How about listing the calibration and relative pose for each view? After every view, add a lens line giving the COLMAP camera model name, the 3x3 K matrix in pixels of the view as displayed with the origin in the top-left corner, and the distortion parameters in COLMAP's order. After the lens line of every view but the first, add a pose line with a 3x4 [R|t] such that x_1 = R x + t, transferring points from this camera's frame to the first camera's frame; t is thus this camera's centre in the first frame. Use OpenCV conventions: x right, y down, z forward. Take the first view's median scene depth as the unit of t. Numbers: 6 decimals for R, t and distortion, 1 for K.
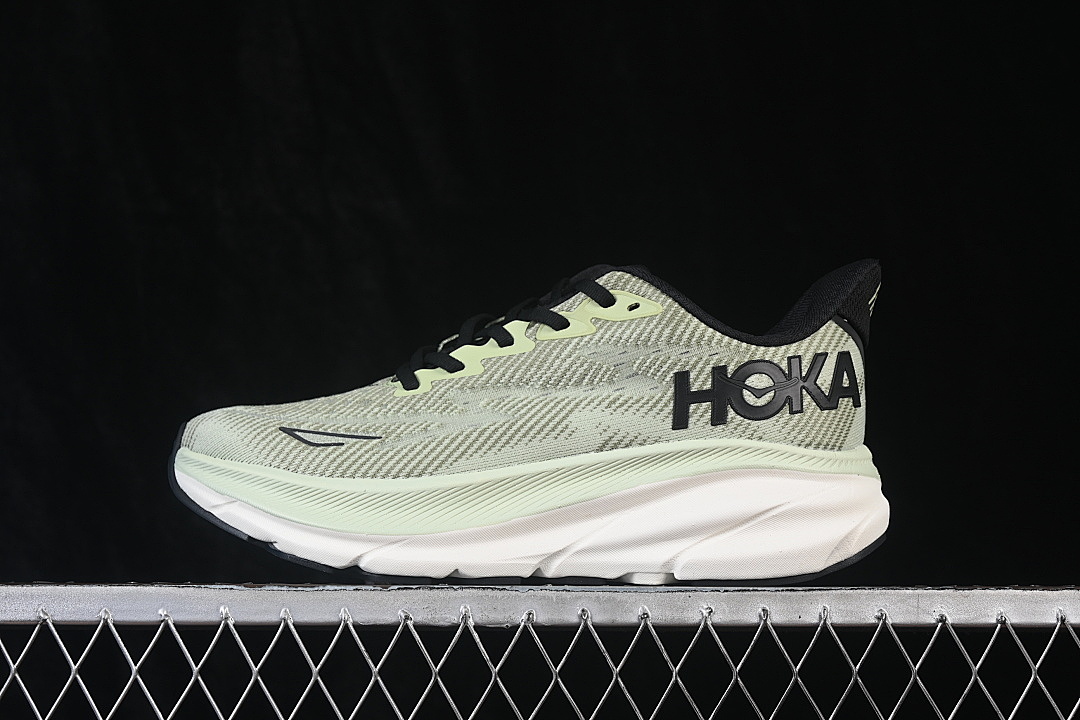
lens RADIAL K [[2347.5, 0, 547.2], [0, 2347.5, 355.0], [0, 0, 1]] dist [0.030794, 0.000000]
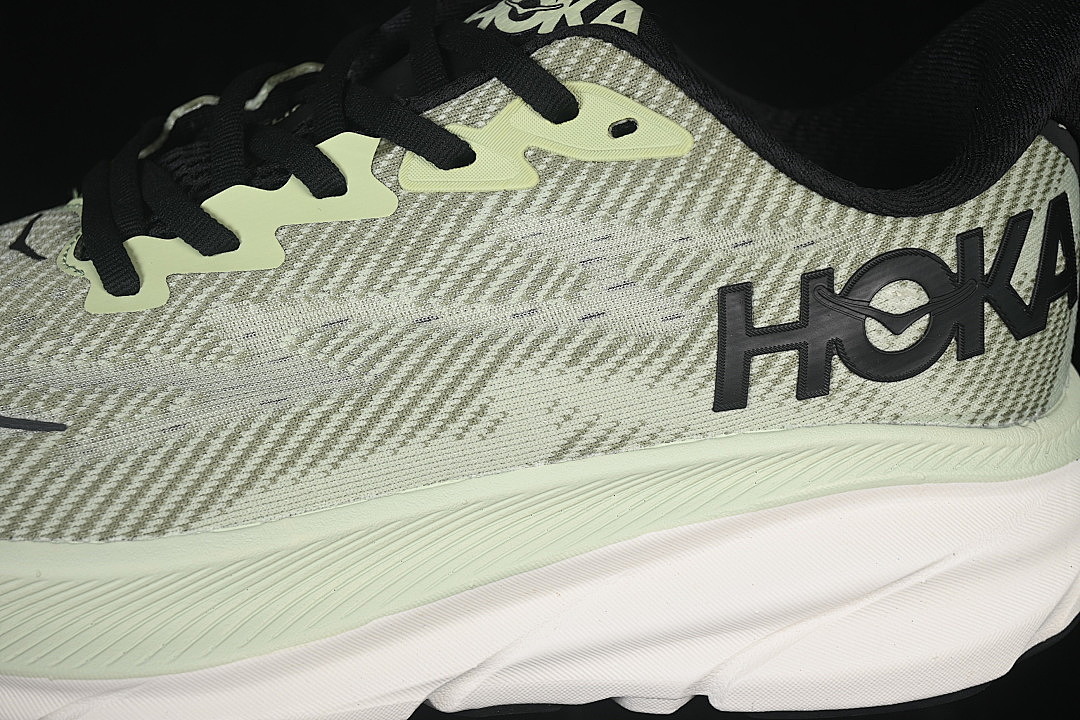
lens RADIAL K [[2347.5, 0, 543.8], [0, 2347.5, 364.4], [0, 0, 1]] dist [0.030794, 0.000000]
pose [[0.988377, -0.045203, 0.145149, -0.045238], [-0.011027, 0.930942, 0.365001, -0.142704], [-0.151624, -0.362359, 0.919623, 0.581867]]
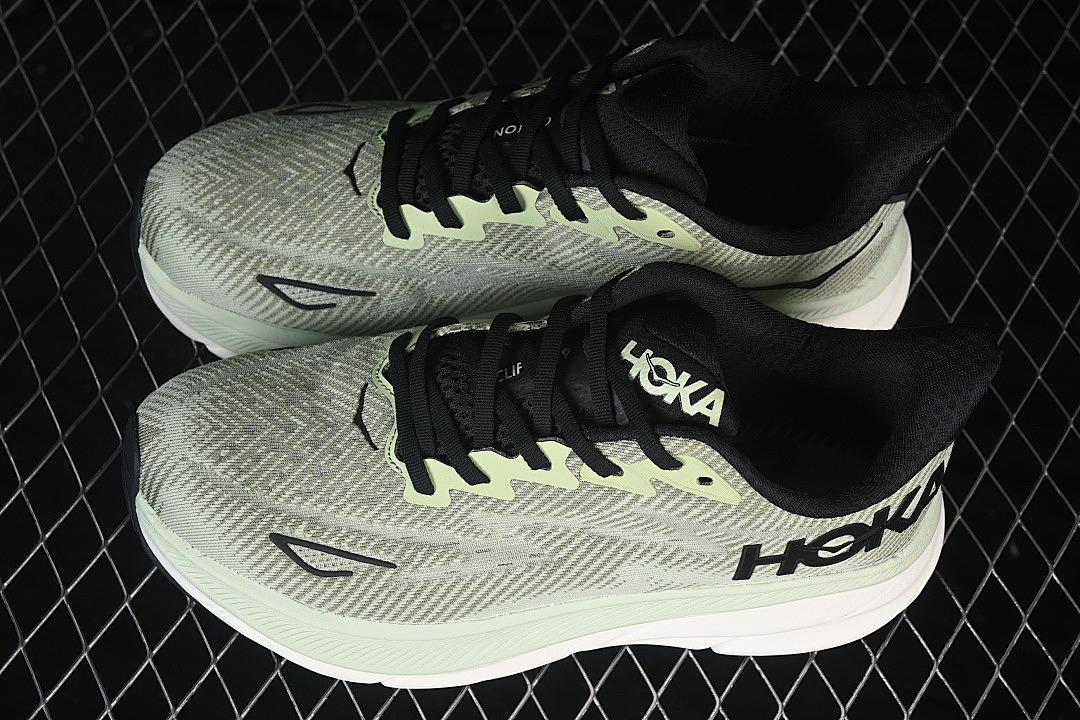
lens RADIAL K [[2347.5, 0, 529.2], [0, 2347.5, 359.8], [0, 0, 1]] dist [0.030794, 0.000000]
pose [[0.990129, -0.061951, 0.125723, -0.126893], [-0.083534, 0.459454, 0.884265, -0.773537], [-0.112545, -0.886039, 0.449744, 0.680013]]
